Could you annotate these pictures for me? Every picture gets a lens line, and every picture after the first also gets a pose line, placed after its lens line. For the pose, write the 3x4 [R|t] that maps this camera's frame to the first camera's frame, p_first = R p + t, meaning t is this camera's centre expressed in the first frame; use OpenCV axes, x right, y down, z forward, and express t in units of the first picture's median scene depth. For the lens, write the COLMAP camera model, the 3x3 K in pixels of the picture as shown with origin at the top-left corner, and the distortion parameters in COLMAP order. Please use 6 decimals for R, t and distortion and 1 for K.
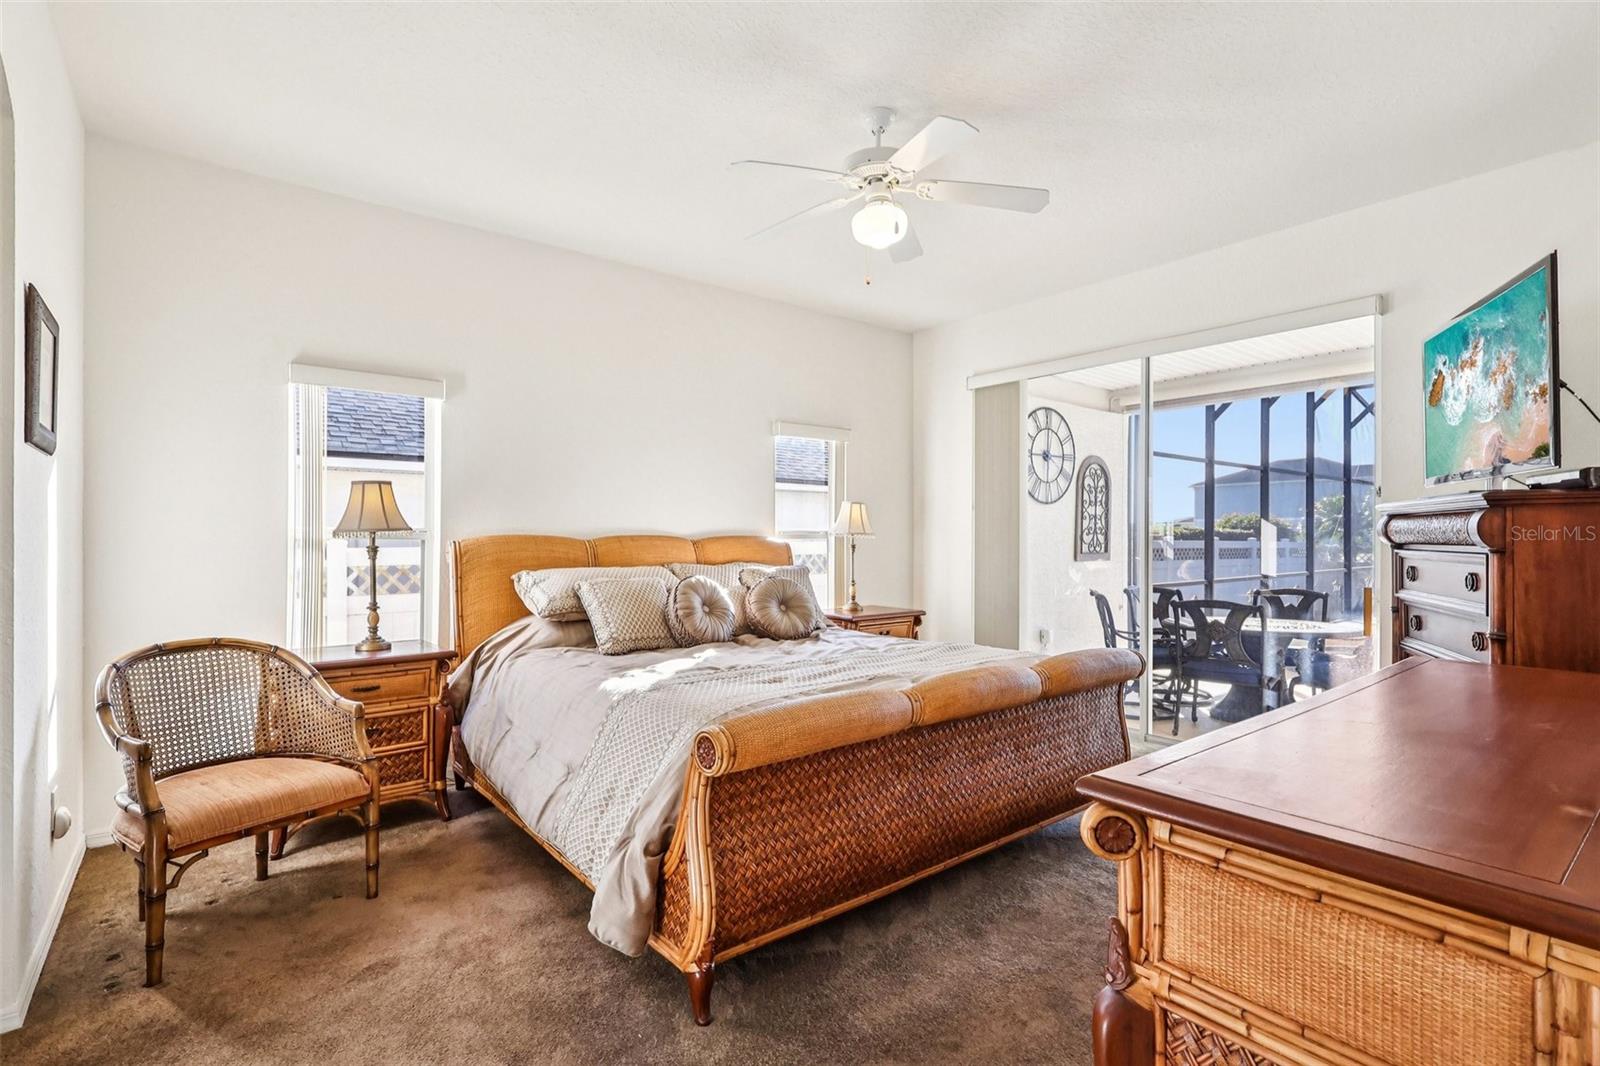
lens RADIAL K [[743.1, 0, 792.6], [0, 743.1, 541.8], [0, 0, 1]] dist [0.000339, -0.001266]
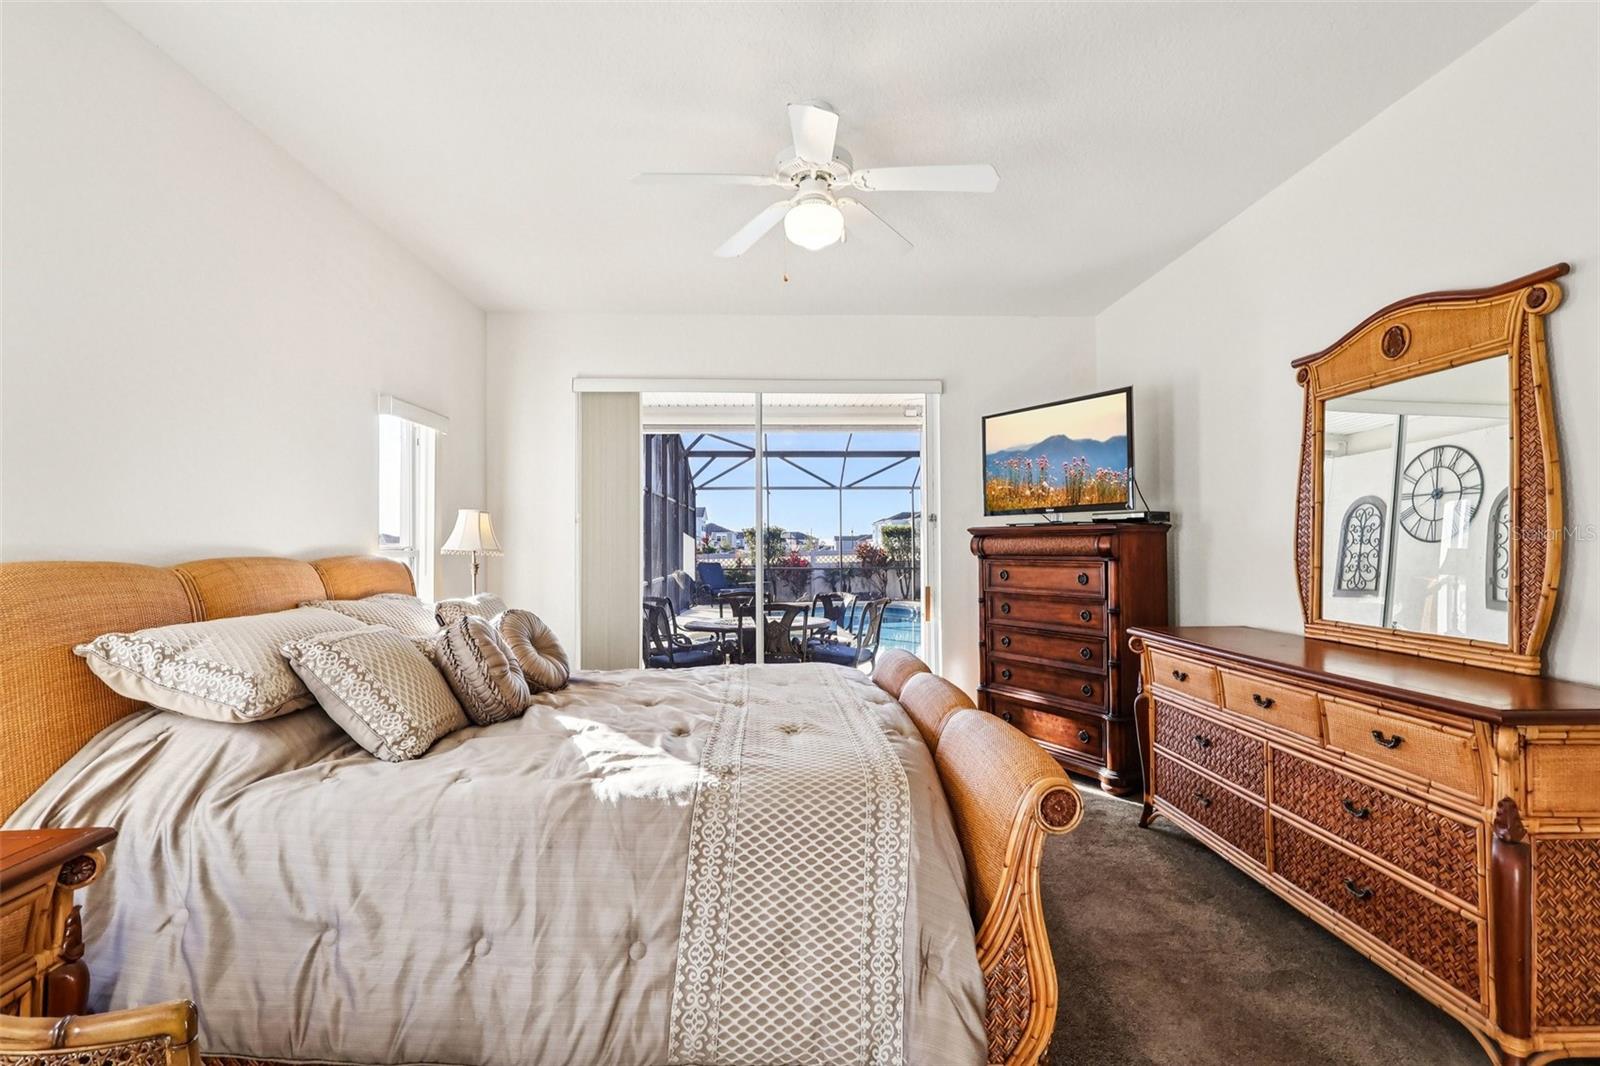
lens RADIAL K [[743.1, 0, 802.8], [0, 743.1, 536.1], [0, 0, 1]] dist [0.000339, -0.001266]
pose [[0.601751, 0.005996, 0.798661, -0.467531], [0.012515, 0.999778, -0.016936, -0.011504], [-0.798586, 0.020186, 0.601543, 0.333511]]
